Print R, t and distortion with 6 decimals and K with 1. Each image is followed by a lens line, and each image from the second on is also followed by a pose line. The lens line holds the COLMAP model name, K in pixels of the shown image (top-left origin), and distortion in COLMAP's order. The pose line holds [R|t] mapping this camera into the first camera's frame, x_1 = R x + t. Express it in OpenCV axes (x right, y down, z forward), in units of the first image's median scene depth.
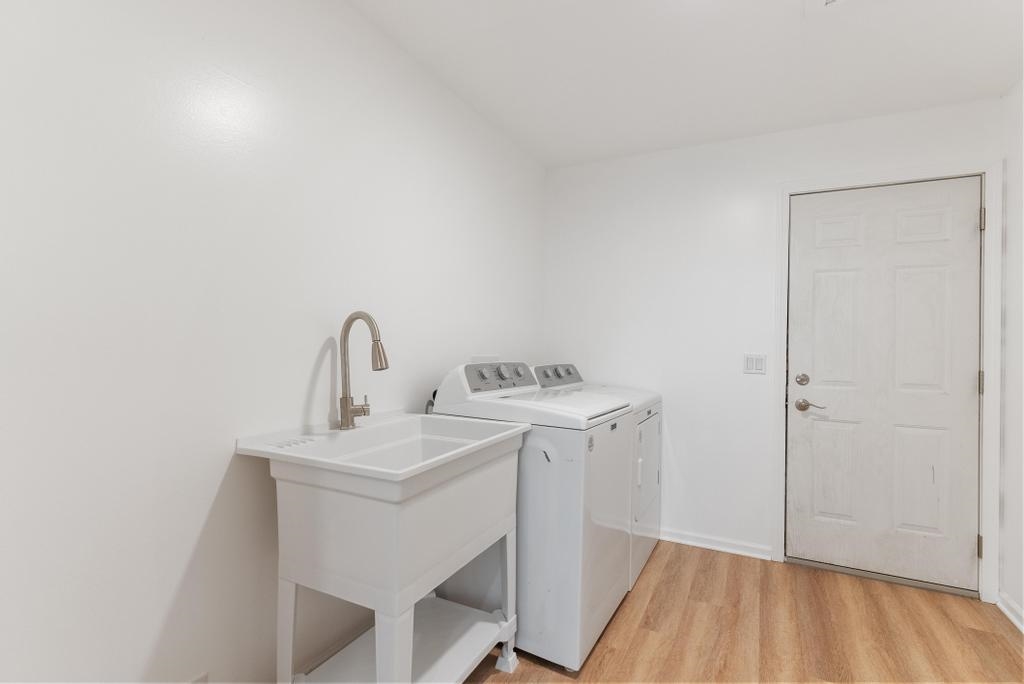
lens RADIAL K [[493.3, 0, 510.5], [0, 493.3, 341.4], [0, 0, 1]] dist [0.002021, 0.000003]
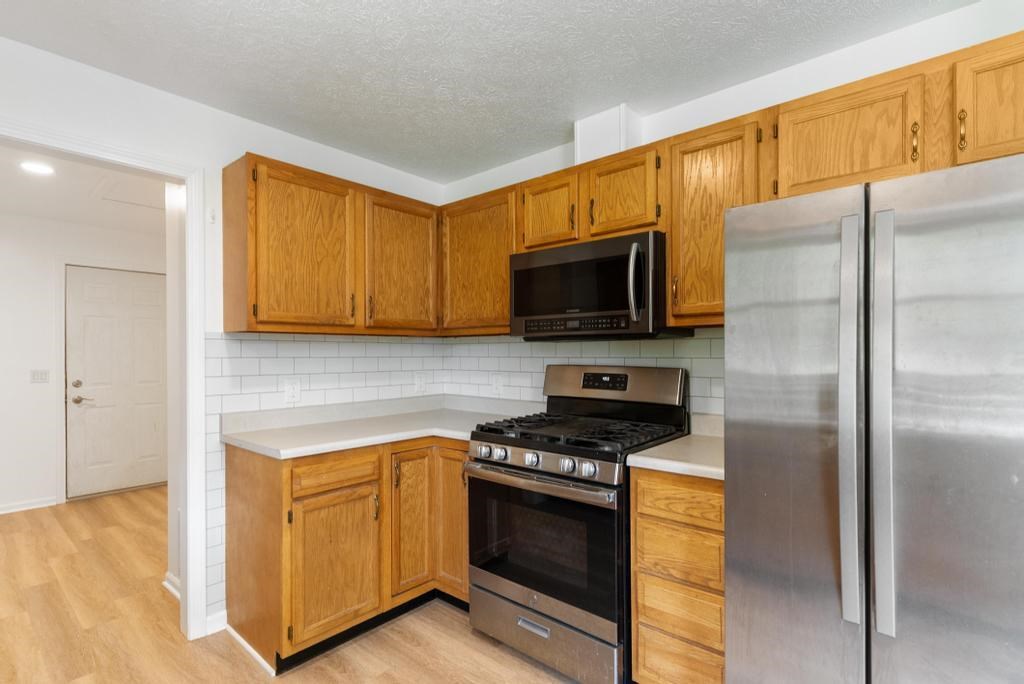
lens RADIAL K [[493.3, 0, 511.1], [0, 493.3, 355.3], [0, 0, 1]] dist [0.002021, 0.000003]
pose [[0.241168, -0.022367, 0.970226, -0.628110], [0.000313, 0.999736, 0.022969, -0.051532], [-0.970483, -0.005235, 0.241111, -0.754584]]
